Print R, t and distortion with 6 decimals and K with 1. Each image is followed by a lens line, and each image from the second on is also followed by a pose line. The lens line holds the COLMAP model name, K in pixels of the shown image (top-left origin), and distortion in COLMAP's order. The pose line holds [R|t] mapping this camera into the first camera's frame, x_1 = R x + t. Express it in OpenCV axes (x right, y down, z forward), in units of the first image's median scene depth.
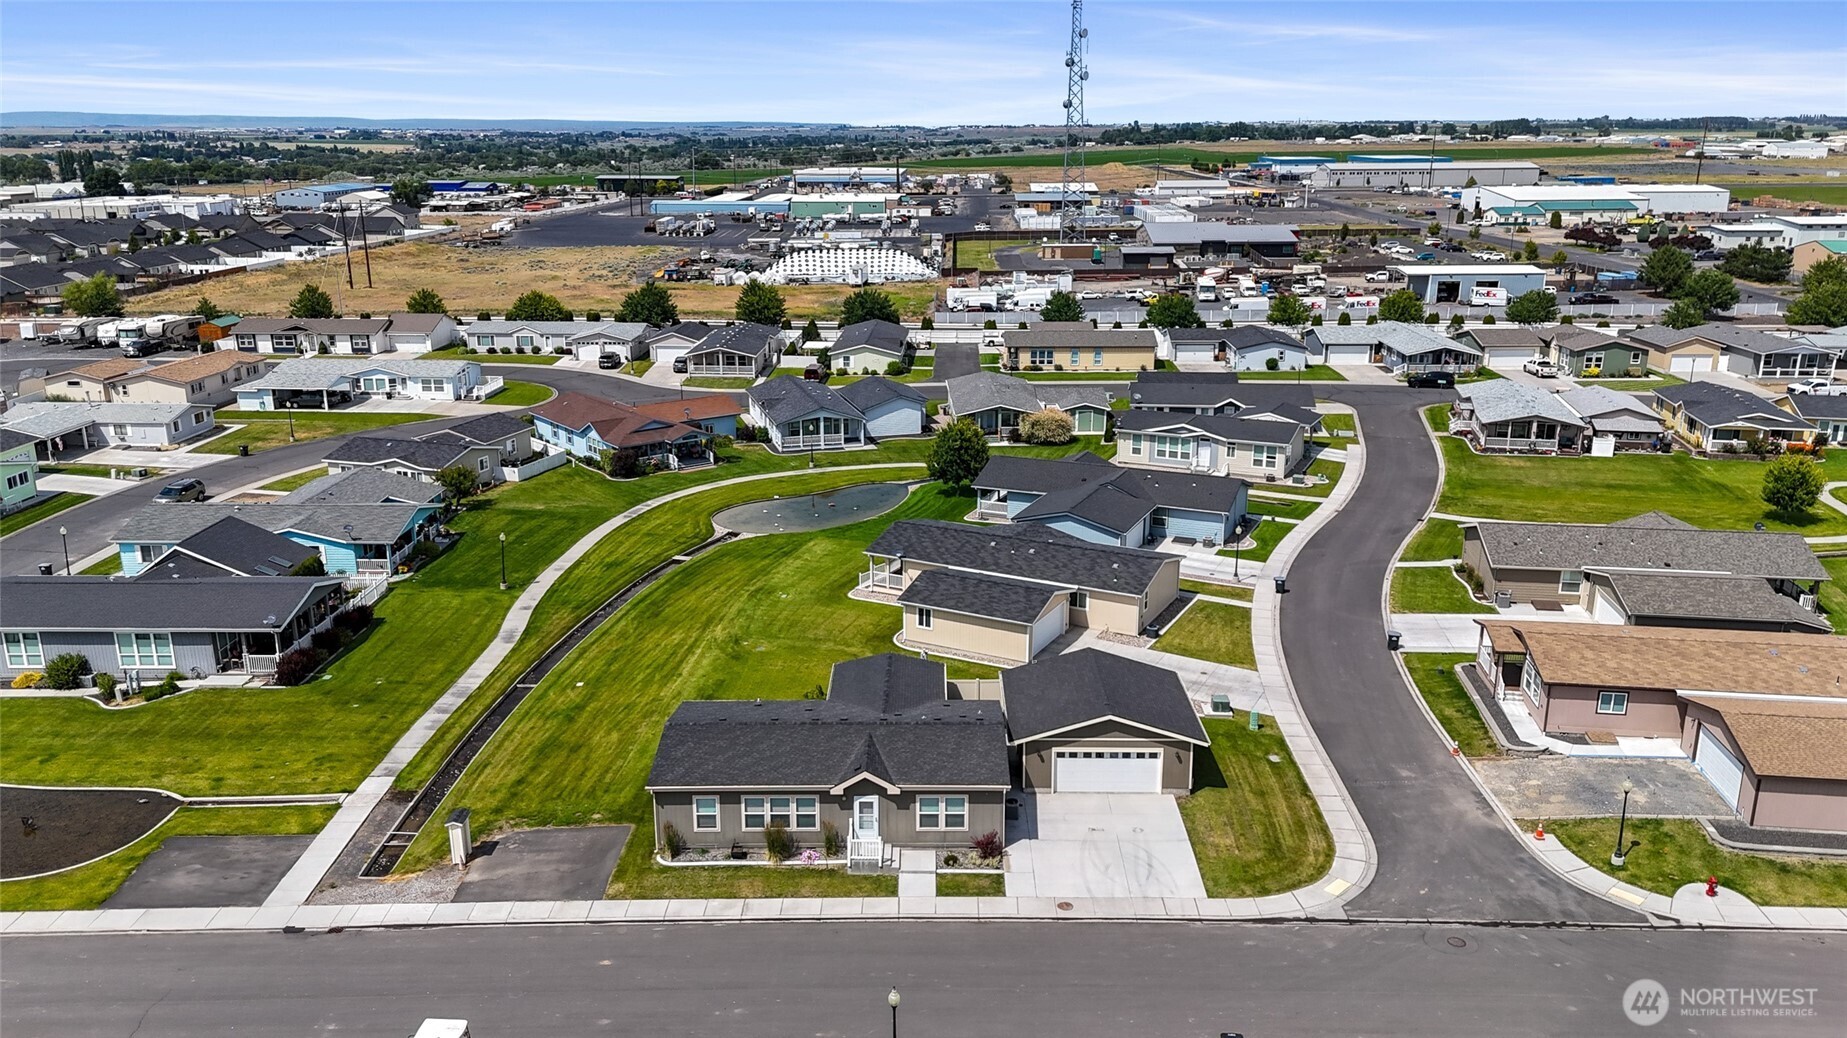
lens RADIAL K [[1352.7, 0, 923.5], [0, 1352.7, 519.0], [0, 0, 1]] dist [0.108922, -0.129864]
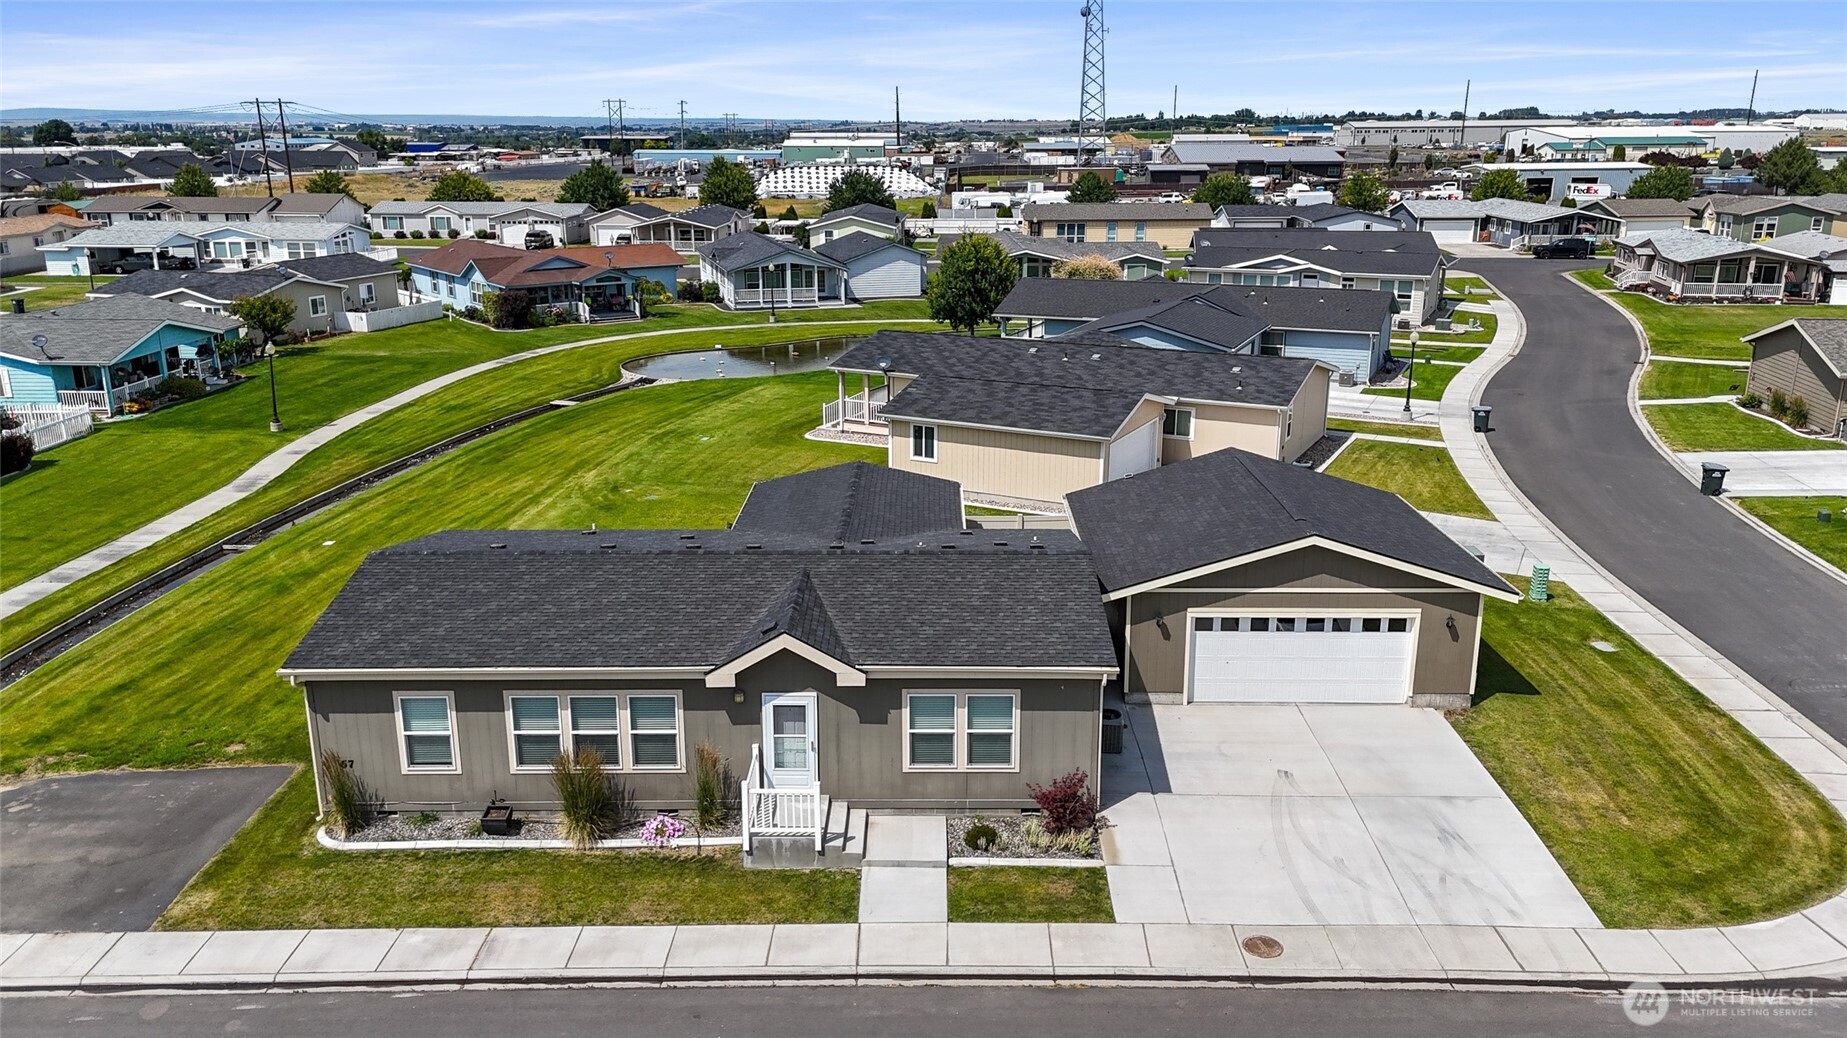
lens RADIAL K [[1304.0, 0, 923.5], [0, 1304.0, 519.0], [0, 0, 1]] dist [0.046428, -0.005376]
pose [[0.999998, 0.000443, -0.001743, 0.001665], [-0.000460, 0.999954, -0.009593, 0.114555], [0.001739, 0.009594, 0.999952, 0.435071]]
